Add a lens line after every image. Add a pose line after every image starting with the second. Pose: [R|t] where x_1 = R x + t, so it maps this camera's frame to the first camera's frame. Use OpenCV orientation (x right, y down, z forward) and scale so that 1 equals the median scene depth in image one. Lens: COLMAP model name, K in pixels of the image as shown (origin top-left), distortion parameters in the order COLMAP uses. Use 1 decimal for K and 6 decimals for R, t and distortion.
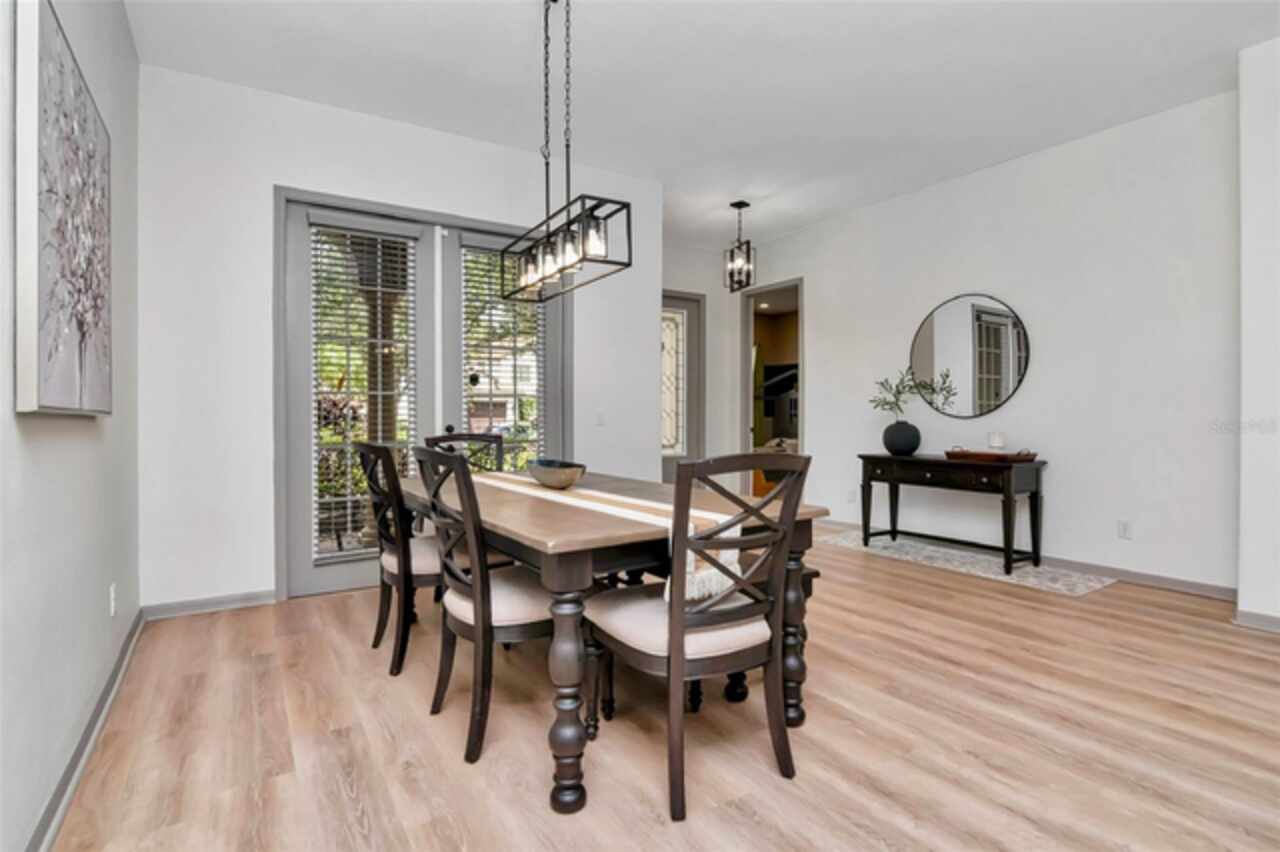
lens RADIAL K [[641.9, 0, 633.2], [0, 641.9, 412.8], [0, 0, 1]] dist [-0.013776, -0.002657]
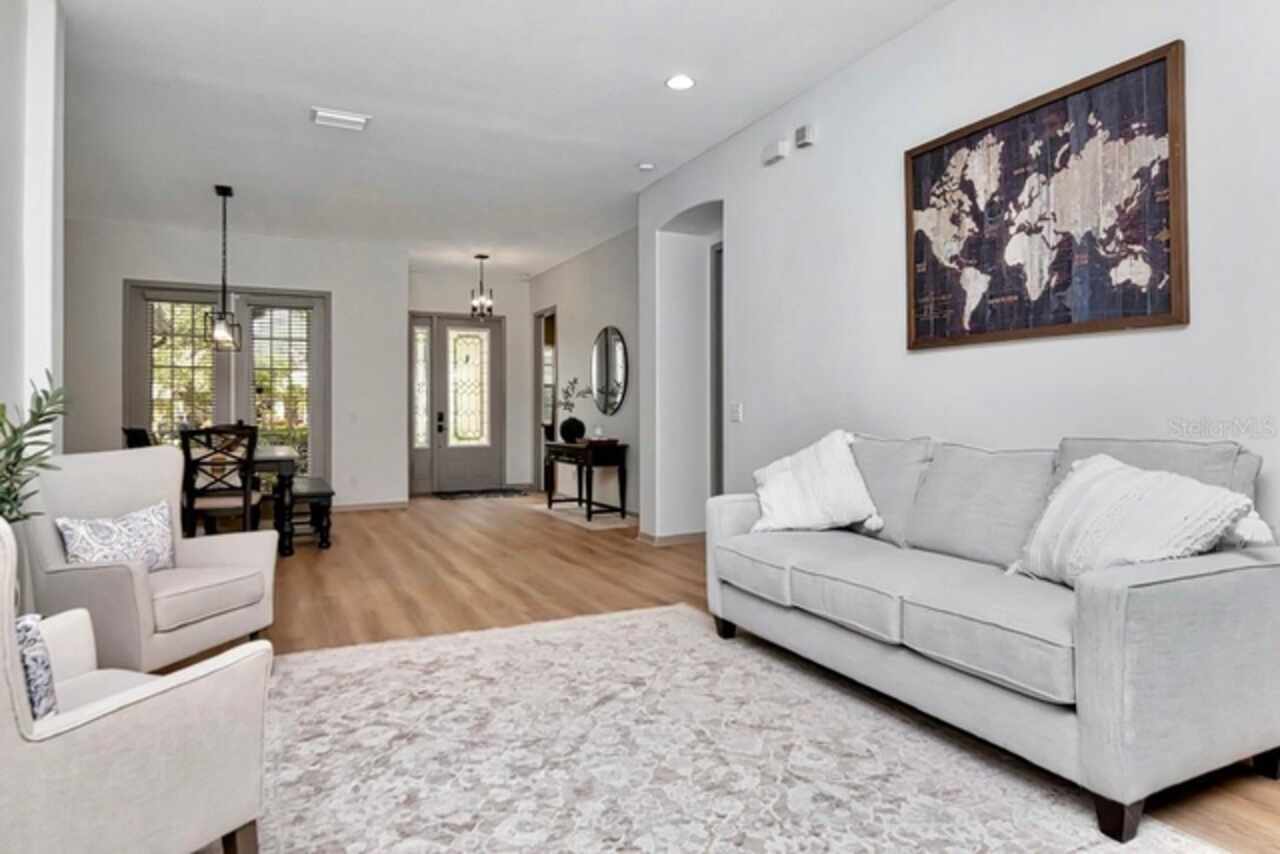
lens RADIAL K [[756.5, 0, 639.0], [0, 756.5, 427.9], [0, 0, 1]] dist [-0.055355, 0.001601]
pose [[0.994704, 0.003203, -0.102734, 0.686001], [-0.000937, 0.999755, 0.022098, -0.001482], [0.102780, -0.021885, 0.994463, -0.560603]]
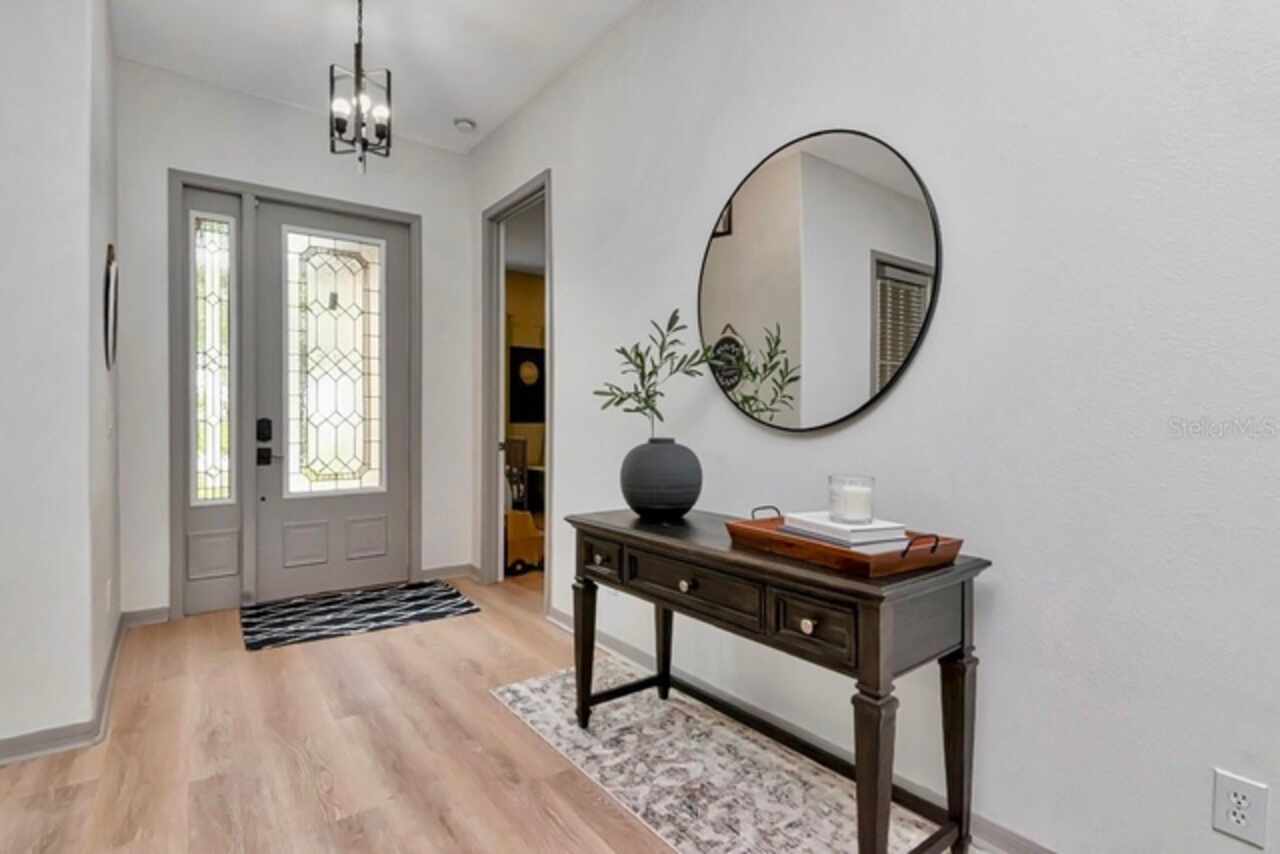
lens RADIAL K [[626.6, 0, 640.9], [0, 626.6, 410.5], [0, 0, 1]] dist [-0.009262, -0.003670]
pose [[0.996377, -0.001809, 0.085032, 0.349522], [0.001964, 0.999997, -0.001740, -0.005569], [-0.085028, 0.001901, 0.996377, 0.548183]]
